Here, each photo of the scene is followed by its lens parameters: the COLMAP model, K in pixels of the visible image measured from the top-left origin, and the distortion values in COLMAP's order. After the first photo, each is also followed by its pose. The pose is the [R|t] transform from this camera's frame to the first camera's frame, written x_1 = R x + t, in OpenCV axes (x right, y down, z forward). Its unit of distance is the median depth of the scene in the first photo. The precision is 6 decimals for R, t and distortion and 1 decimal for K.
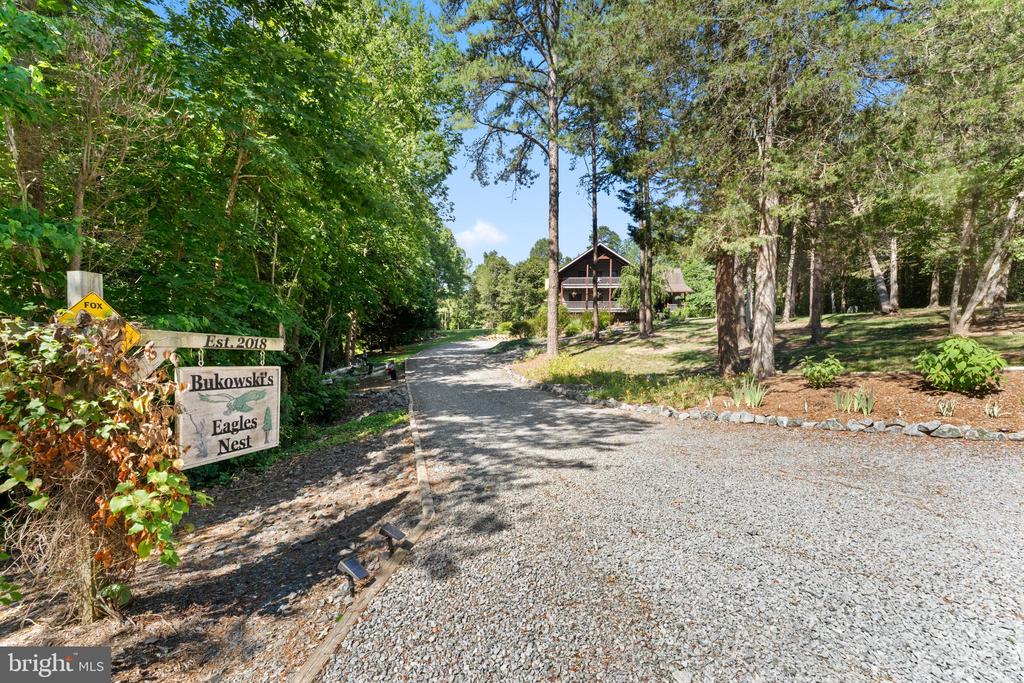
lens RADIAL K [[418.0, 0, 512.0], [0, 418.0, 341.5], [0, 0, 1]] dist [-0.000094, -0.000086]
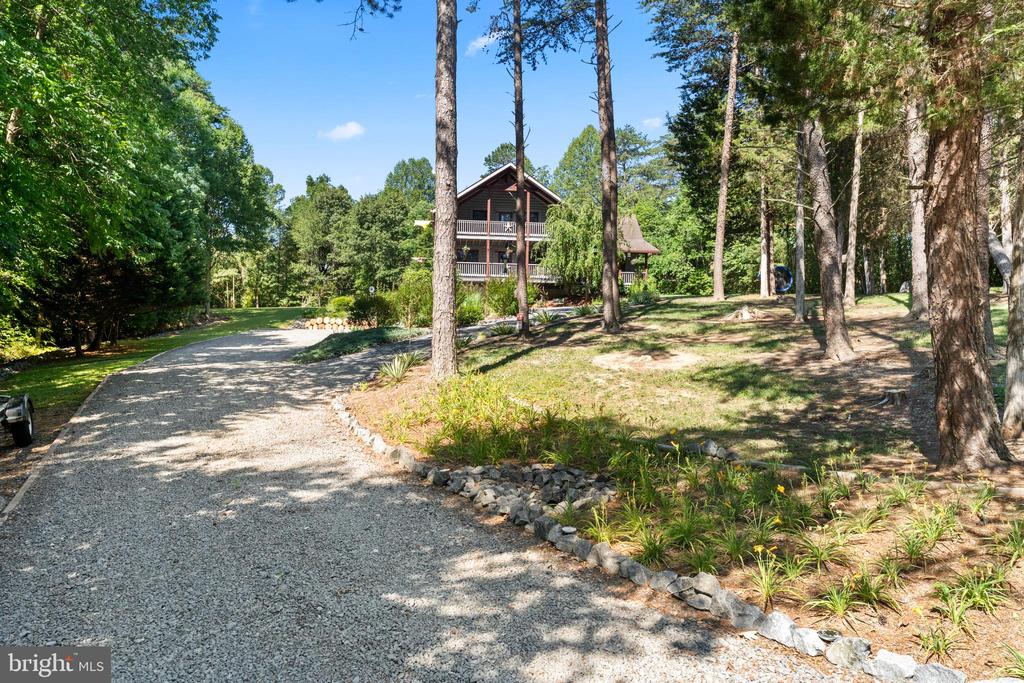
lens RADIAL K [[652.6, 0, 512.0], [0, 652.6, 341.5], [0, 0, 1]] dist [-0.010072, -0.000466]
pose [[0.972068, 0.003222, 0.234677, 0.001407], [-0.008097, 0.999771, 0.019811, -0.006448], [-0.234559, -0.021157, 0.971872, 0.129137]]
